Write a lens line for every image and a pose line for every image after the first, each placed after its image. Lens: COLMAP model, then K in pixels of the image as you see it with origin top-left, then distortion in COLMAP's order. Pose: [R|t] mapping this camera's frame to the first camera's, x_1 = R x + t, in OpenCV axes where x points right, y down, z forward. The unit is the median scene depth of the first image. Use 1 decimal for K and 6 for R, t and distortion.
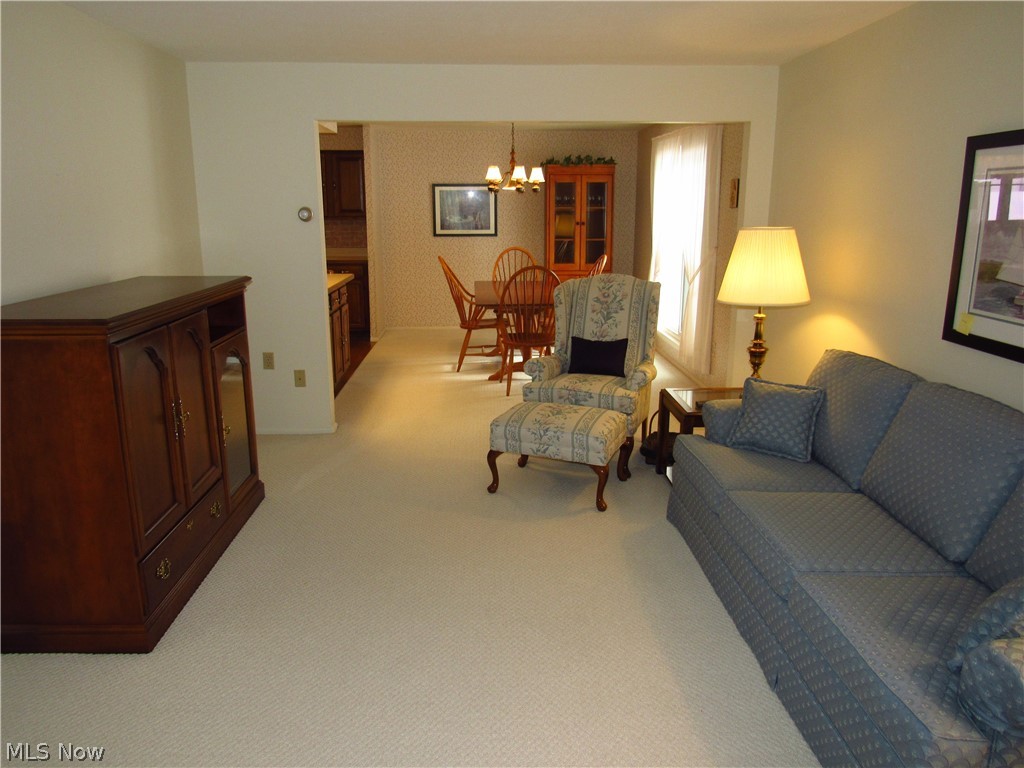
lens RADIAL K [[737.3, 0, 512.6], [0, 737.3, 383.2], [0, 0, 1]] dist [-0.029241, 0.003981]
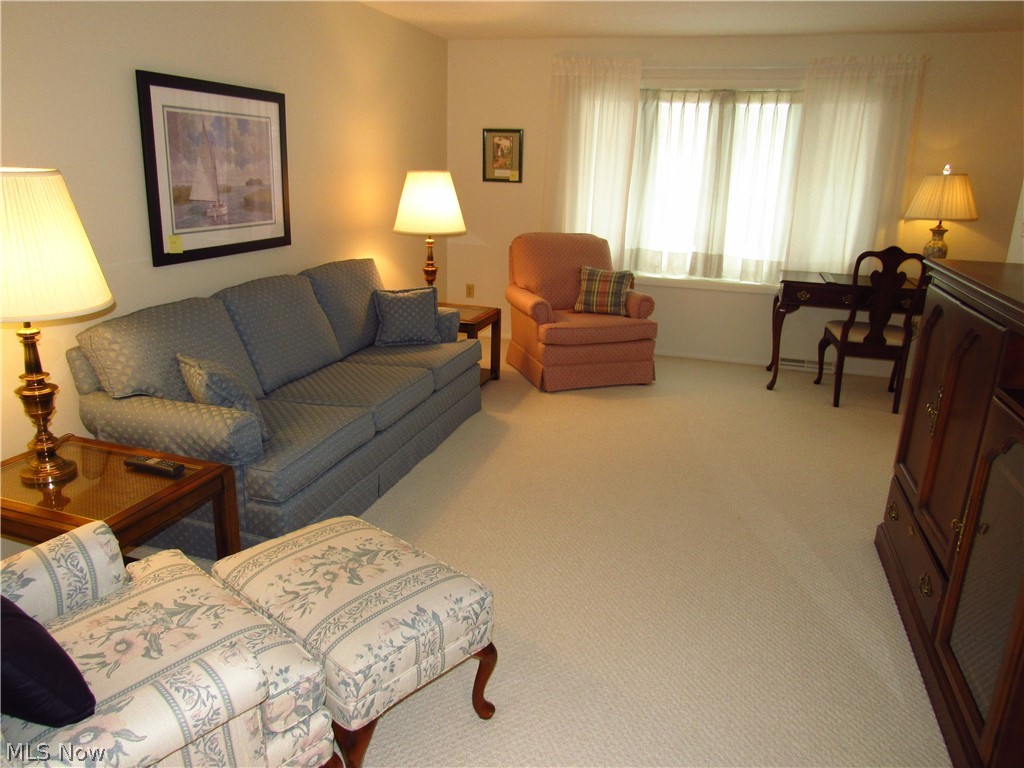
lens RADIAL K [[737.3, 0, 511.6], [0, 737.3, 382.2], [0, 0, 1]] dist [-0.029241, 0.003981]
pose [[-0.940195, -0.129394, 0.315104, -0.182750], [0.043484, 0.871885, 0.487775, -0.301916], [-0.337850, 0.472306, -0.814116, 1.308235]]
